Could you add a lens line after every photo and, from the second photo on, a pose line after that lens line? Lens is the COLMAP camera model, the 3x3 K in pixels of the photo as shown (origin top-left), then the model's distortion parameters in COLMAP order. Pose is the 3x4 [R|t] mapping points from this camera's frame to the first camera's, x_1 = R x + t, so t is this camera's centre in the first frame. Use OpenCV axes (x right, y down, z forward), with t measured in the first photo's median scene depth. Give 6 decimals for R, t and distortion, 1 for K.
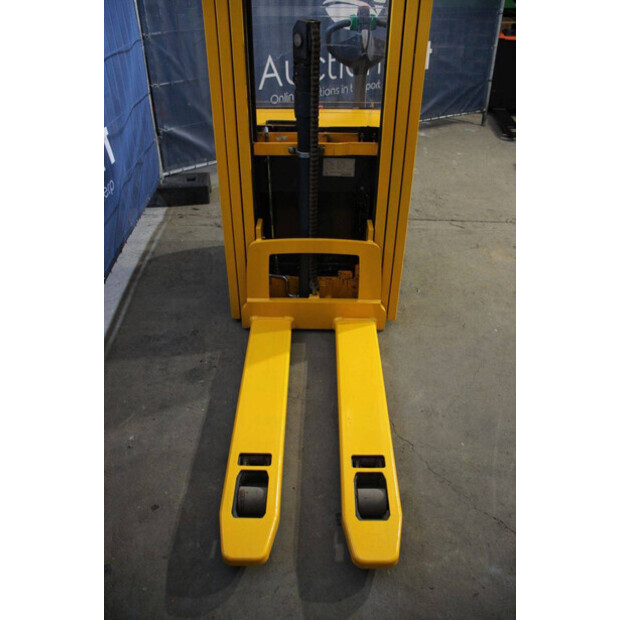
lens RADIAL K [[509.7, 0, 311.0], [0, 509.7, 307.7], [0, 0, 1]] dist [-0.161370, 0.126846]
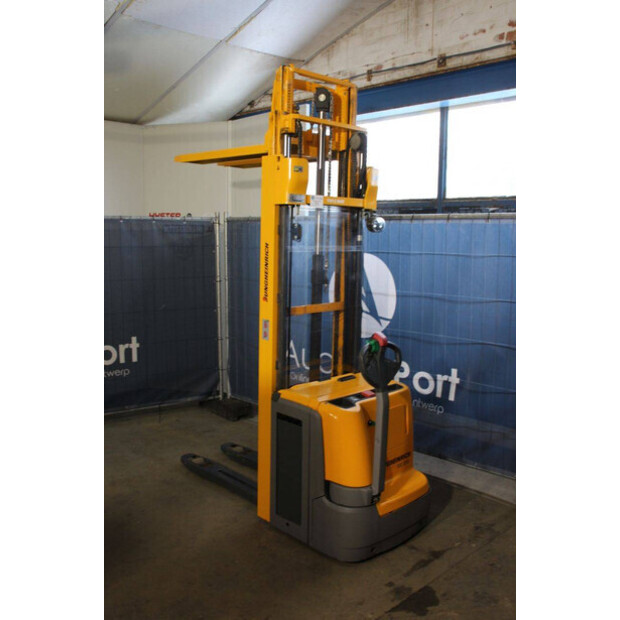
lens RADIAL K [[606.5, 0, 303.3], [0, 606.5, 311.0], [0, 0, 1]] dist [-0.064968, 0.000000]
pose [[-0.721626, 0.069964, -0.688739, 1.268070], [-0.423380, 0.742538, 0.519024, -1.397726], [0.547728, 0.666139, -0.506214, 1.693986]]
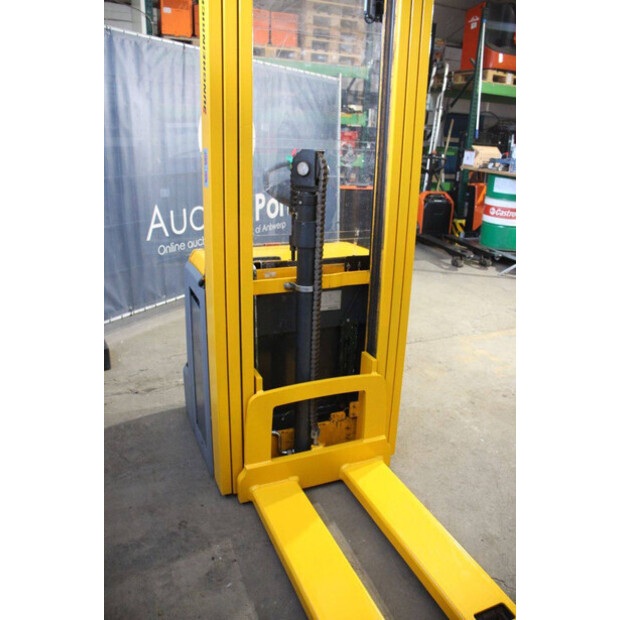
lens RADIAL K [[509.7, 0, 309.6], [0, 509.7, 307.5], [0, 0, 1]] dist [-0.161370, 0.126846]
pose [[0.915487, -0.106043, 0.388121, -0.340949], [0.215247, 0.944076, -0.249777, -0.037350], [-0.339929, 0.312209, 0.887115, 0.174174]]
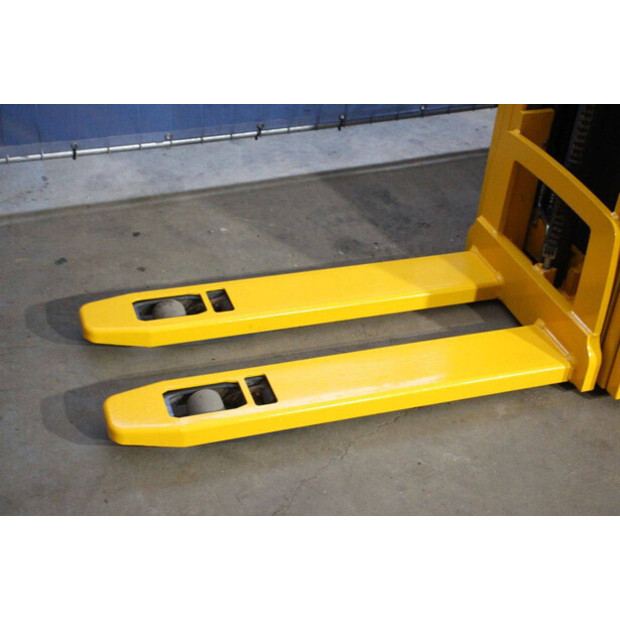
lens RADIAL K [[1000.0, 0, 314.6], [0, 1000.0, 311.8], [0, 0, 1]] dist [0.129648, 0.000000]
pose [[0.336026, 0.545091, -0.768090, 0.904678], [-0.601608, 0.751685, 0.270255, -0.153146], [0.724675, 0.371277, 0.580516, 0.165949]]
